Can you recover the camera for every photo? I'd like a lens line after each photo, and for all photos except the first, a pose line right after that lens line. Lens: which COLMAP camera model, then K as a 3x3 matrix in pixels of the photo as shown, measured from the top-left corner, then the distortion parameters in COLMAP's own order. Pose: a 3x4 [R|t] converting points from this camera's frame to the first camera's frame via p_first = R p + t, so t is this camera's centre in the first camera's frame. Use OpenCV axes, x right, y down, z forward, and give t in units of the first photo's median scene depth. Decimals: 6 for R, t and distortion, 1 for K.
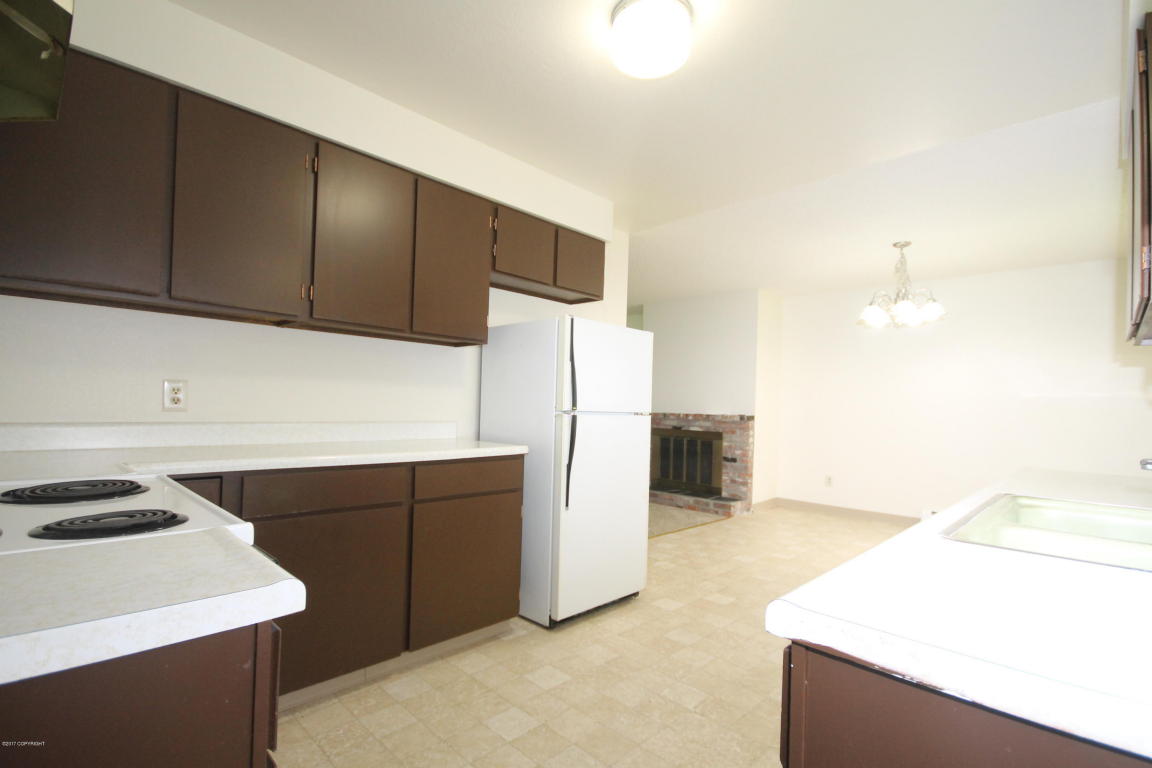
lens RADIAL K [[536.2, 0, 580.4], [0, 536.2, 387.6], [0, 0, 1]] dist [-0.000022, -0.000041]
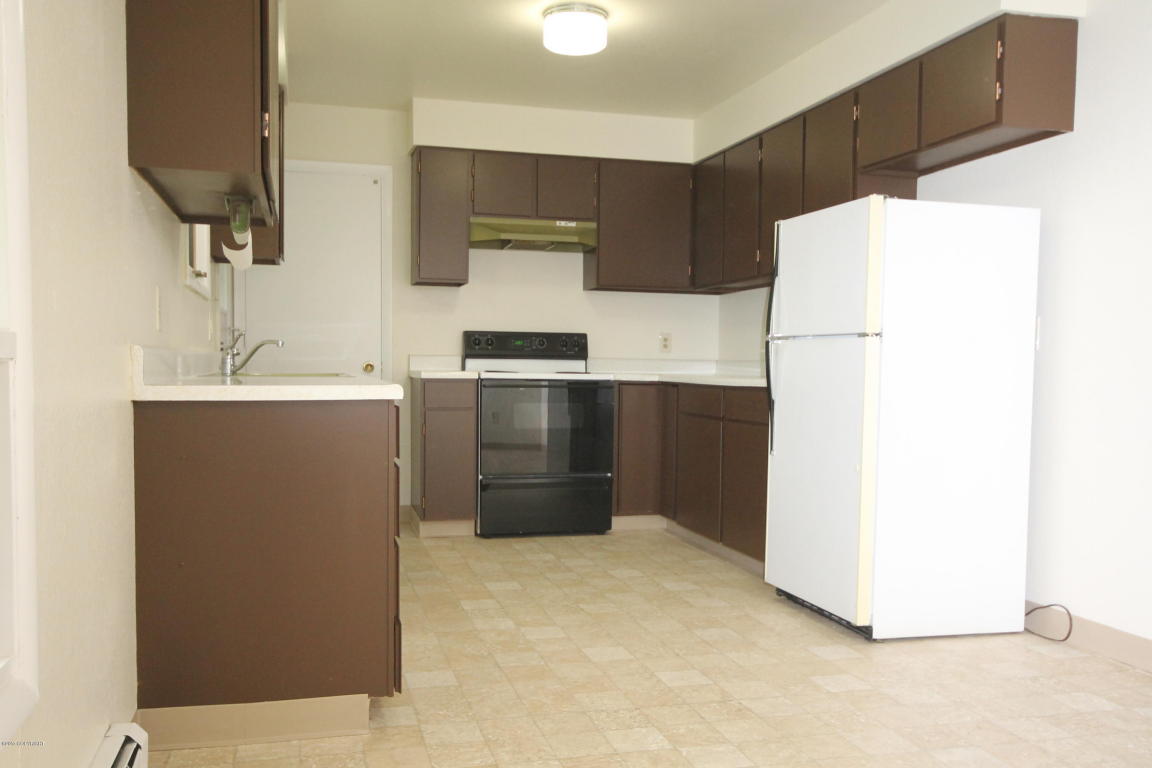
lens RADIAL K [[1031.1, 0, 575.3], [0, 1031.1, 383.8], [0, 0, 1]] dist [-0.025765, 0.012082]
pose [[-0.519650, -0.029414, -0.853873, 1.842314], [-0.002783, 0.999460, -0.032736, 0.207793], [0.854375, -0.014635, -0.519451, 1.927432]]
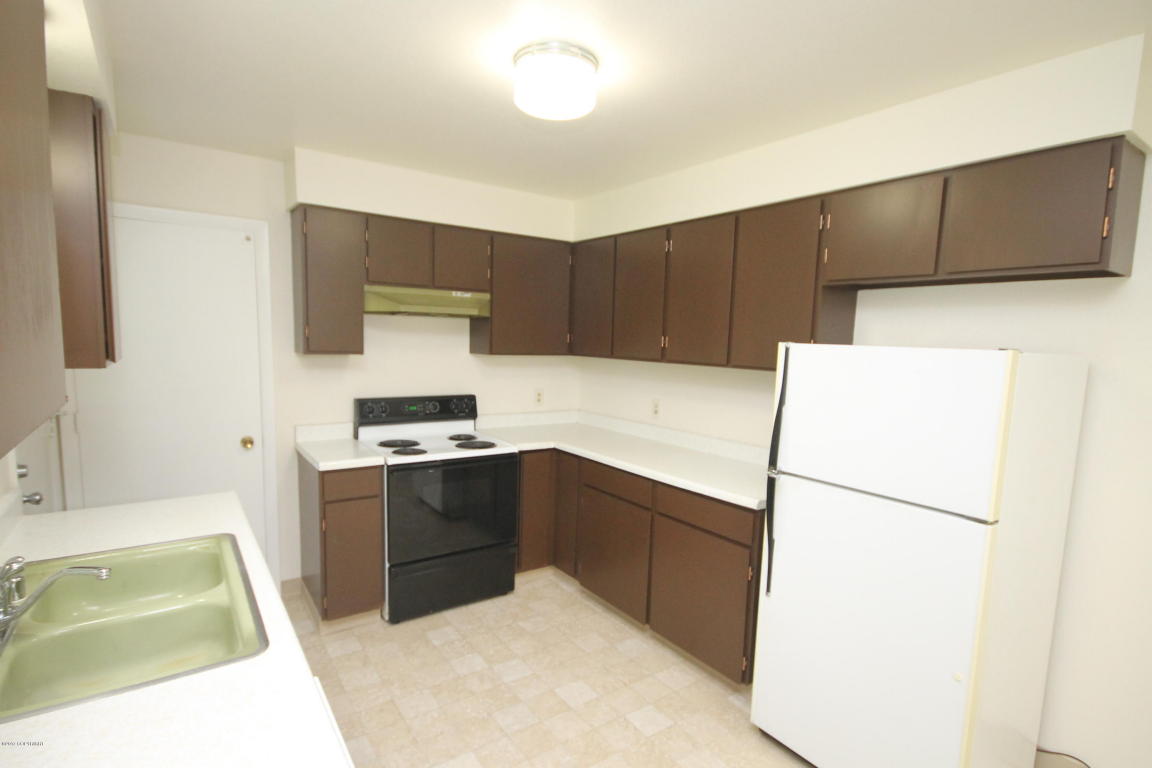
lens RADIAL K [[578.6, 0, 573.6], [0, 578.6, 391.4], [0, 0, 1]] dist [0.014366, 0.000517]
pose [[-0.197044, 0.053851, -0.978915, 1.020546], [-0.002749, 0.998456, 0.055480, -0.134551], [0.980391, 0.013623, -0.196592, 1.094865]]
